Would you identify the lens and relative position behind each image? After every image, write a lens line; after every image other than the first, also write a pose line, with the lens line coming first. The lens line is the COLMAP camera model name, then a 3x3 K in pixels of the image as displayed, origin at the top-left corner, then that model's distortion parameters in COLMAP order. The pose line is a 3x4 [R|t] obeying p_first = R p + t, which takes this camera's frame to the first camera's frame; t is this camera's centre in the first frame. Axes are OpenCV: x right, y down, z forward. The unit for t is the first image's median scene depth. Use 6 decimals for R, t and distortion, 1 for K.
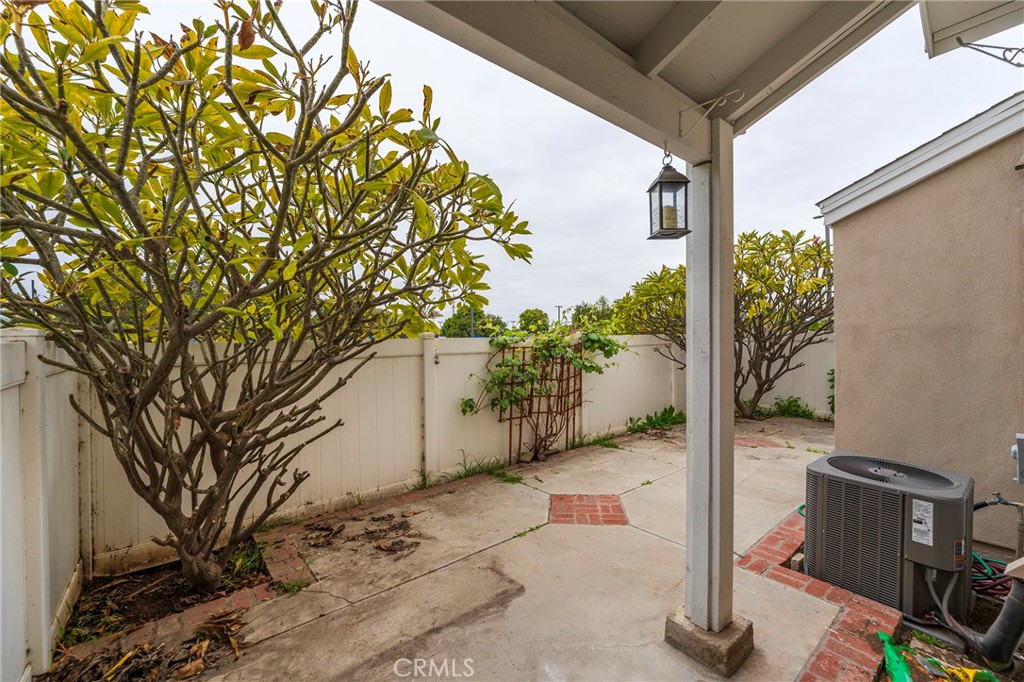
lens RADIAL K [[411.7, 0, 515.8], [0, 411.7, 335.4], [0, 0, 1]] dist [0.000640, -0.001130]
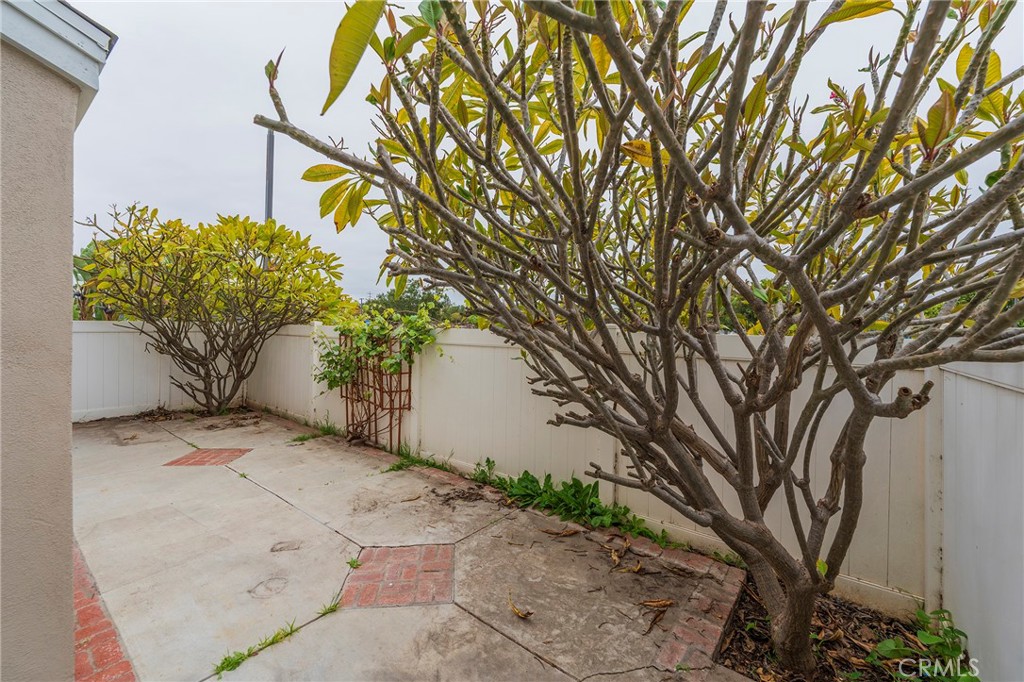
lens RADIAL K [[407.8, 0, 516.2], [0, 407.8, 334.0], [0, 0, 1]] dist [-0.002746, -0.000306]
pose [[0.242277, 0.033964, -0.969612, 1.371295], [-0.021297, 0.999332, 0.029683, -0.022588], [0.969973, 0.013459, 0.242839, 1.351370]]
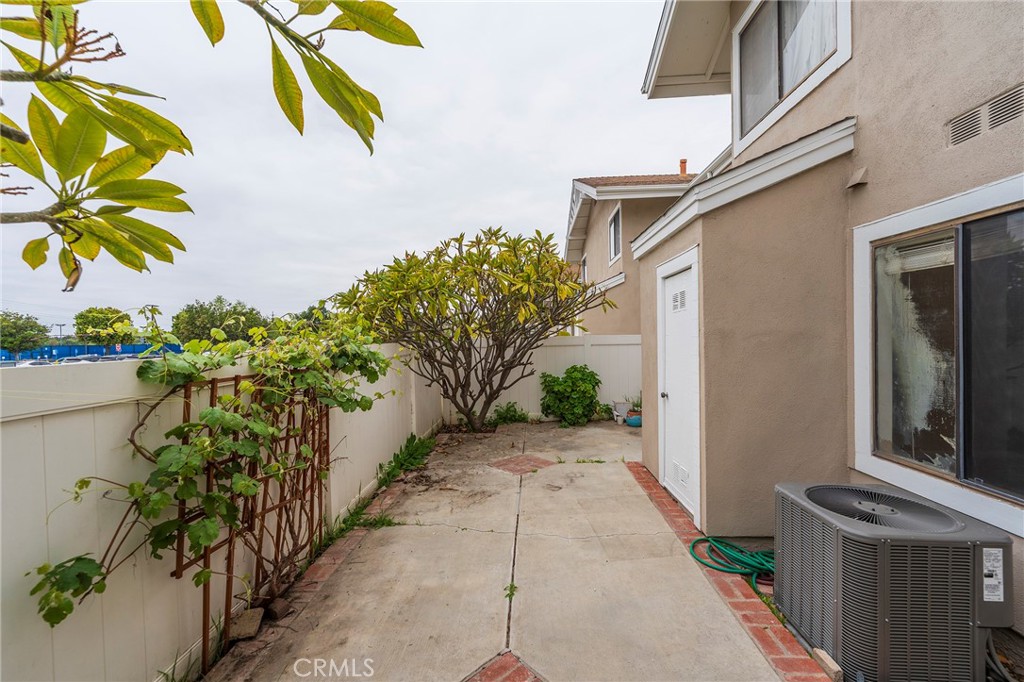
lens RADIAL K [[411.7, 0, 505.3], [0, 411.7, 340.3], [0, 0, 1]] dist [0.000640, -0.001130]
pose [[0.681989, -0.011394, 0.731274, -0.121745], [0.013886, 0.999900, 0.002629, -0.009959], [-0.731231, 0.008361, 0.682079, 0.572161]]
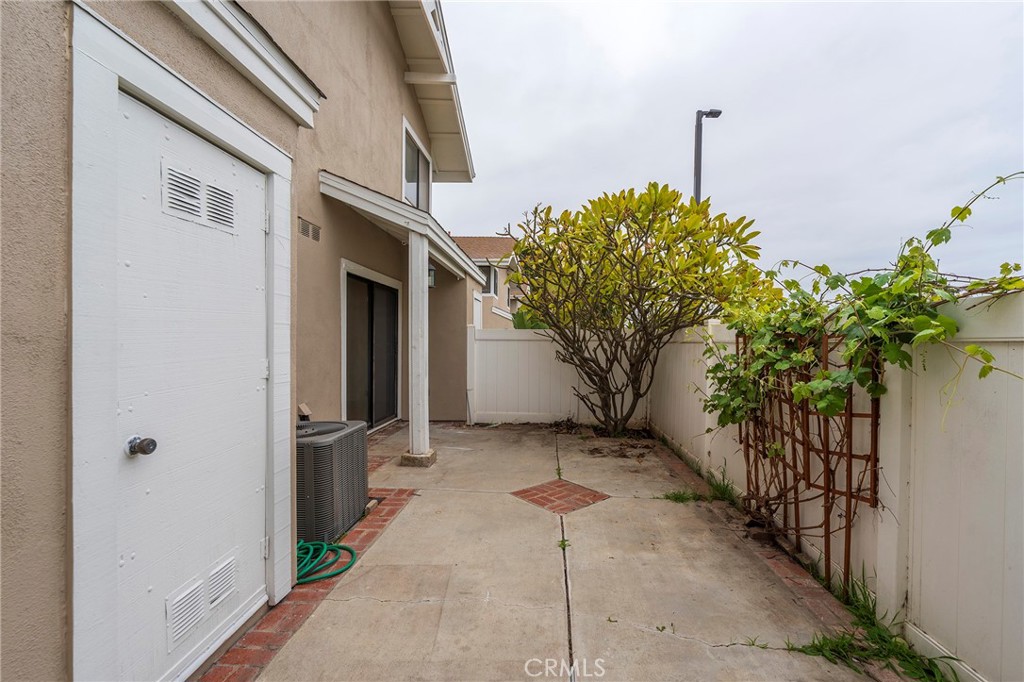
lens RADIAL K [[438.2, 0, 546.8], [0, 438.2, 342.4], [0, 0, 1]] dist [-0.003371, -0.000358]
pose [[-0.634991, 0.007433, -0.772483, 0.836004], [-0.001740, 0.999937, 0.011052, 0.034861], [0.772517, 0.008362, -0.634939, 1.368162]]
